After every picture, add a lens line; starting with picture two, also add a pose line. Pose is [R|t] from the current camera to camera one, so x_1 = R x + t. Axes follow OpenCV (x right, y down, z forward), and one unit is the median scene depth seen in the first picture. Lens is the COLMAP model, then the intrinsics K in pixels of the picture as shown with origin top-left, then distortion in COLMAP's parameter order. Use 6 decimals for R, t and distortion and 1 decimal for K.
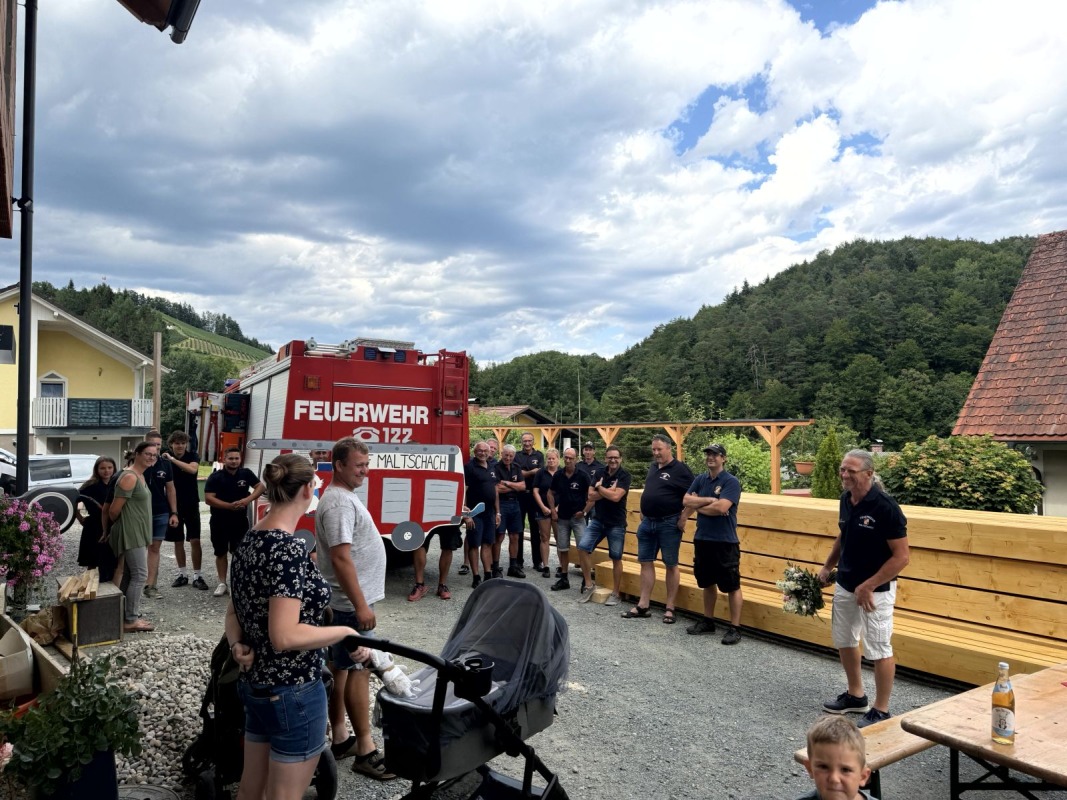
lens RADIAL K [[752.1, 0, 539.3], [0, 752.1, 402.0], [0, 0, 1]] dist [0.101144, -0.151212]
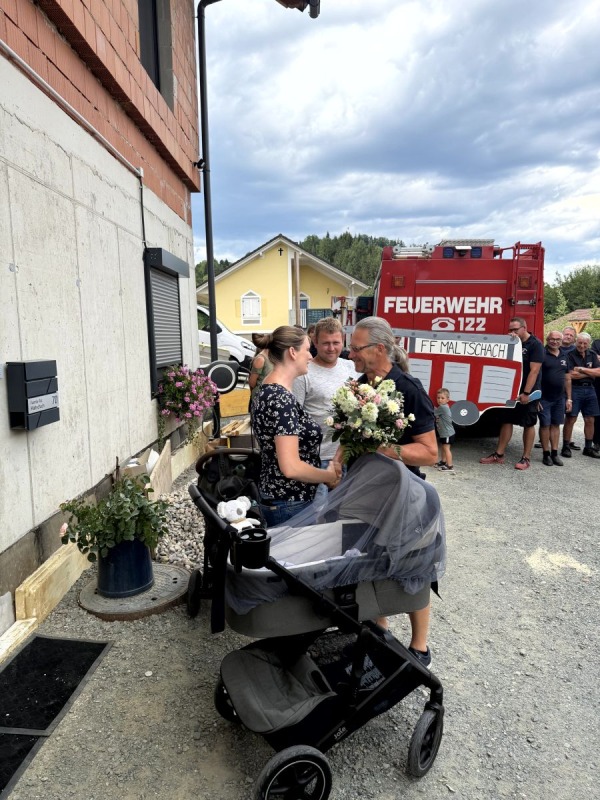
lens RADIAL K [[563.9, 0, 297.3], [0, 563.9, 400.8], [0, 0, 1]] dist [0.101144, -0.151212]
pose [[0.817352, 0.057324, -0.573279, 0.097868], [0.035512, 0.988133, 0.149438, 0.020565], [0.575043, -0.142502, 0.805617, 0.133305]]
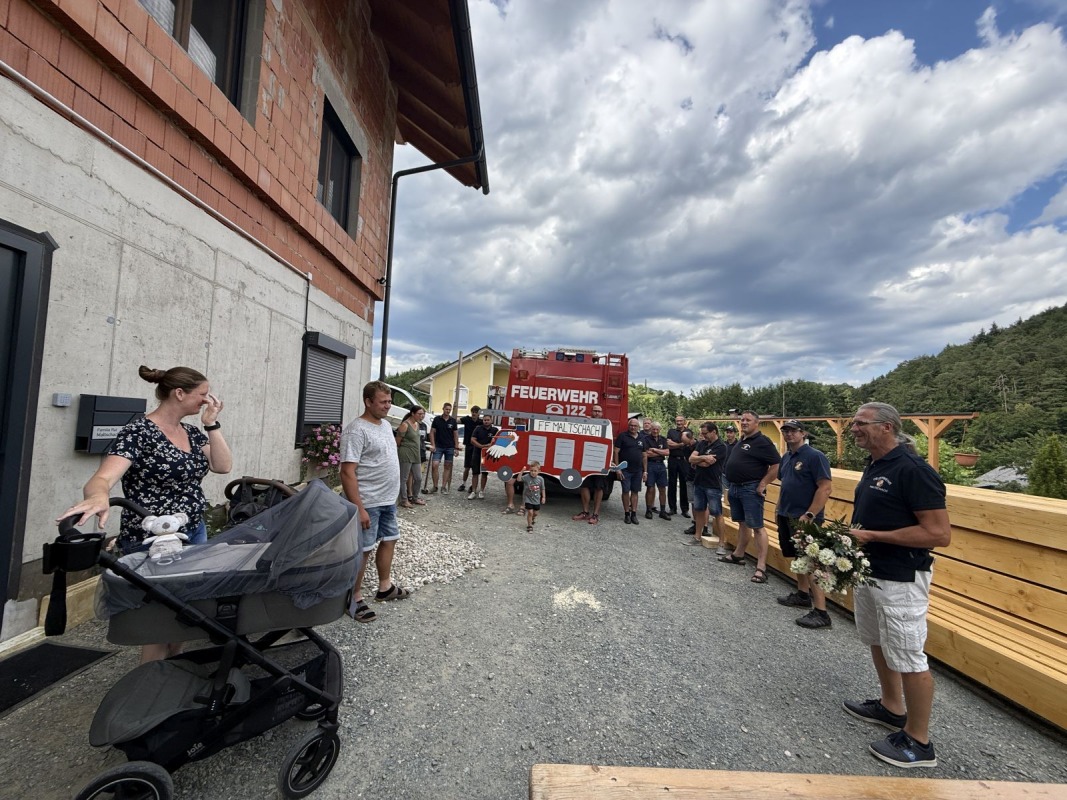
lens RADIAL K [[426.8, 0, 530.2], [0, 426.8, 403.2], [0, 0, 1]] dist [0.000684, -0.000219]
pose [[0.844098, 0.020037, -0.535814, 0.191672], [-0.031488, 0.999429, -0.012231, 0.043209], [0.535263, 0.027196, 0.844247, 0.229529]]
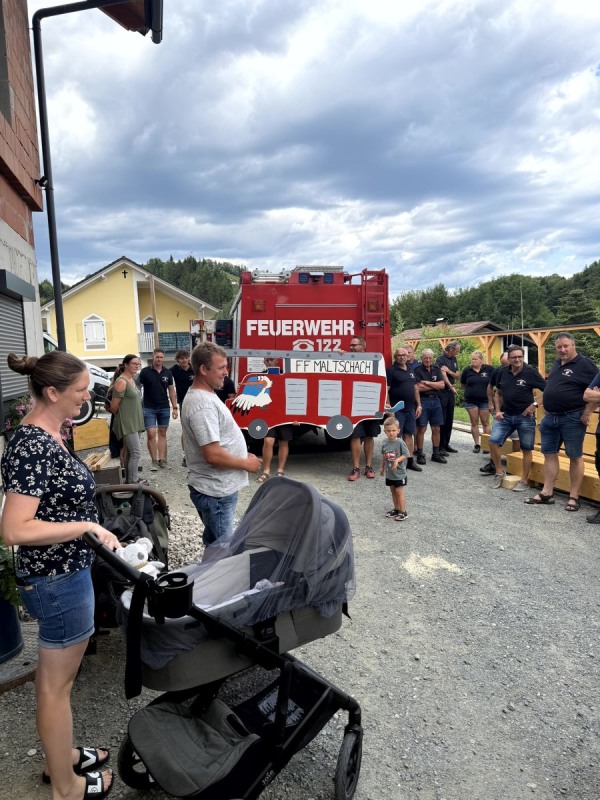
lens RADIAL K [[561.9, 0, 297.0], [0, 561.9, 394.5], [0, 0, 1]] dist [0.124757, -0.212926]
pose [[0.938242, -0.013055, -0.345732, 0.075627], [0.054920, 0.992237, 0.111575, 0.018916], [0.341592, -0.123672, 0.931676, 0.128452]]
